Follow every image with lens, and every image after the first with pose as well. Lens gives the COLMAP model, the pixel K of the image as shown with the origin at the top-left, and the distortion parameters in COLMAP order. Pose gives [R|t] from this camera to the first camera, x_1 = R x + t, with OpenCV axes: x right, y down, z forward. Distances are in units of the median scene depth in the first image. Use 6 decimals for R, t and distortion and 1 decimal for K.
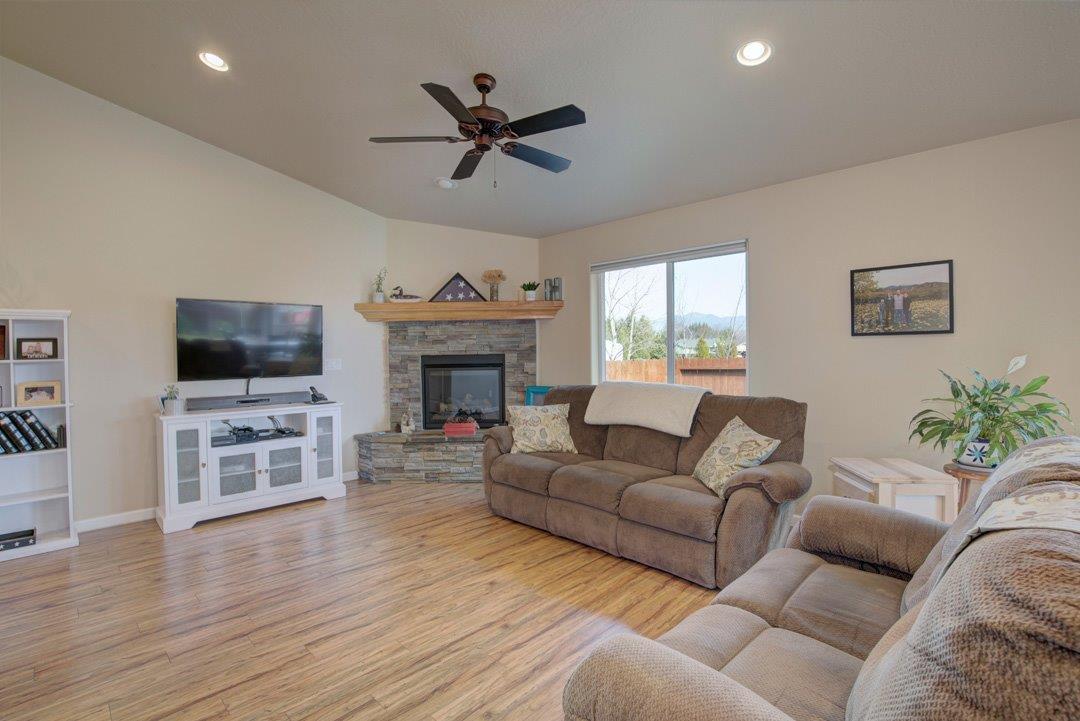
lens RADIAL K [[495.0, 0, 553.3], [0, 495.0, 357.8], [0, 0, 1]] dist [-0.036532, 0.005930]
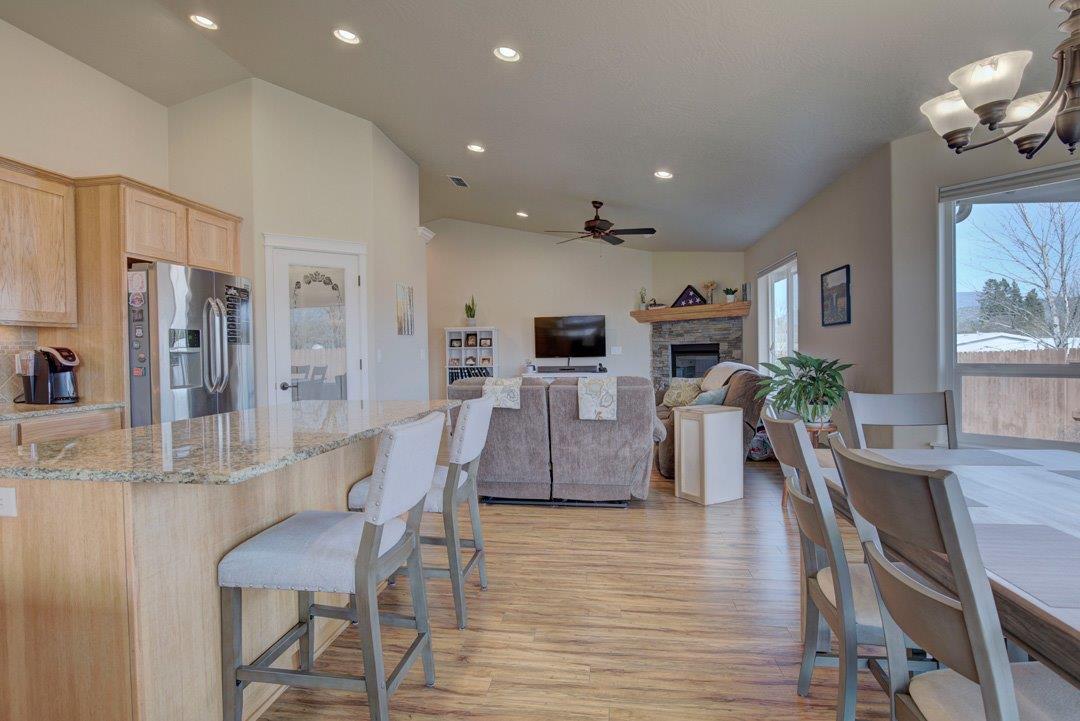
lens RADIAL K [[567.9, 0, 516.1], [0, 567.9, 369.1], [0, 0, 1]] dist [-0.025648, 0.004892]
pose [[0.552681, 0.029598, -0.832867, 0.991931], [-0.001557, 0.999404, 0.034483, 0.011662], [0.833391, -0.017761, 0.552398, -0.333939]]
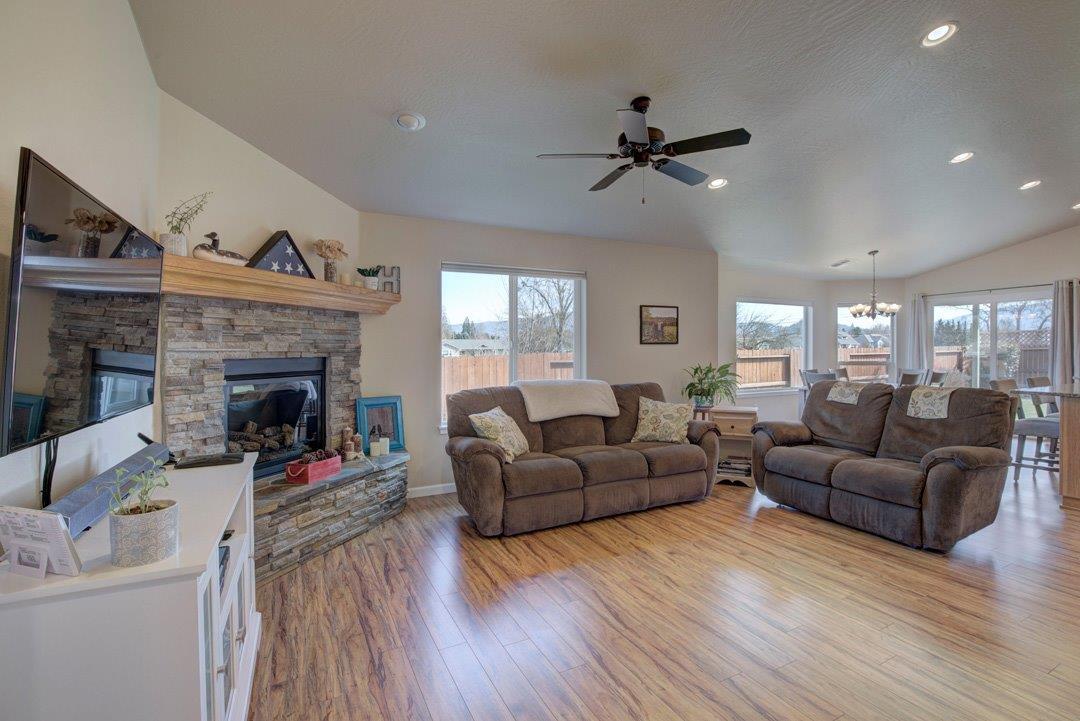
lens RADIAL K [[495.0, 0, 552.1], [0, 495.0, 360.1], [0, 0, 1]] dist [-0.036532, 0.005930]
pose [[0.321932, -0.006678, 0.946739, -0.774710], [0.016979, 0.999855, 0.001279, 0.001735], [-0.946610, 0.015663, 0.321999, 0.530030]]
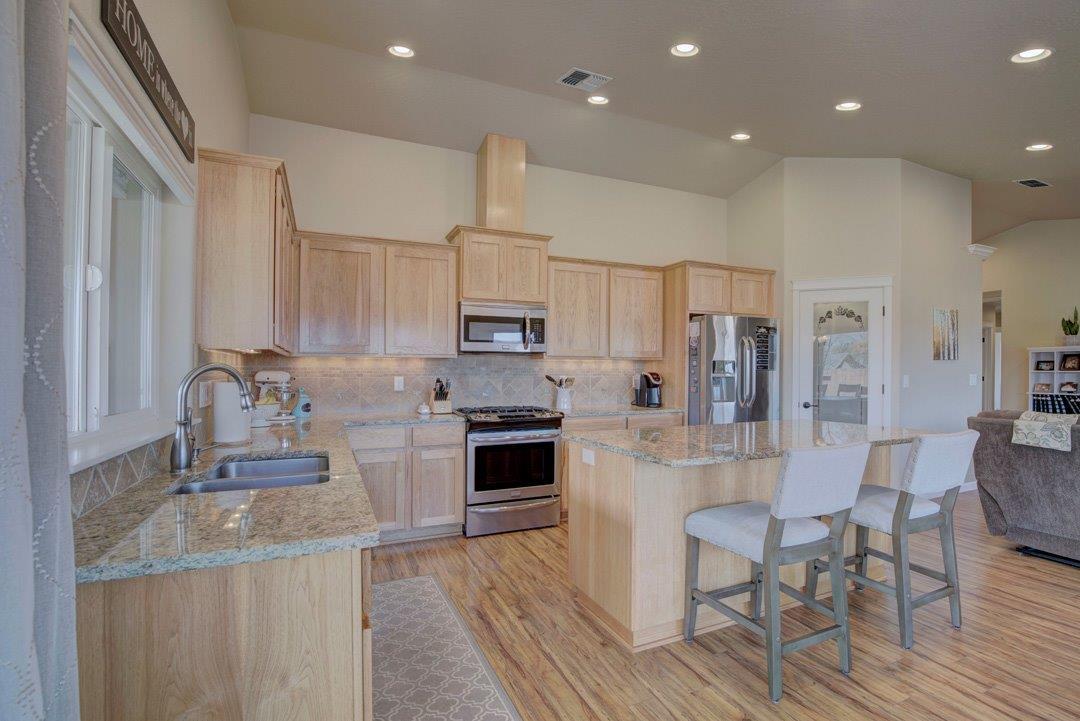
lens RADIAL K [[495.0, 0, 545.7], [0, 495.0, 370.3], [0, 0, 1]] dist [-0.036532, 0.005930]
pose [[-0.379697, 0.009513, -0.925062, 1.108568], [-0.005685, 0.999904, 0.012616, -0.007649], [0.925094, 0.010049, -0.379606, -0.237226]]
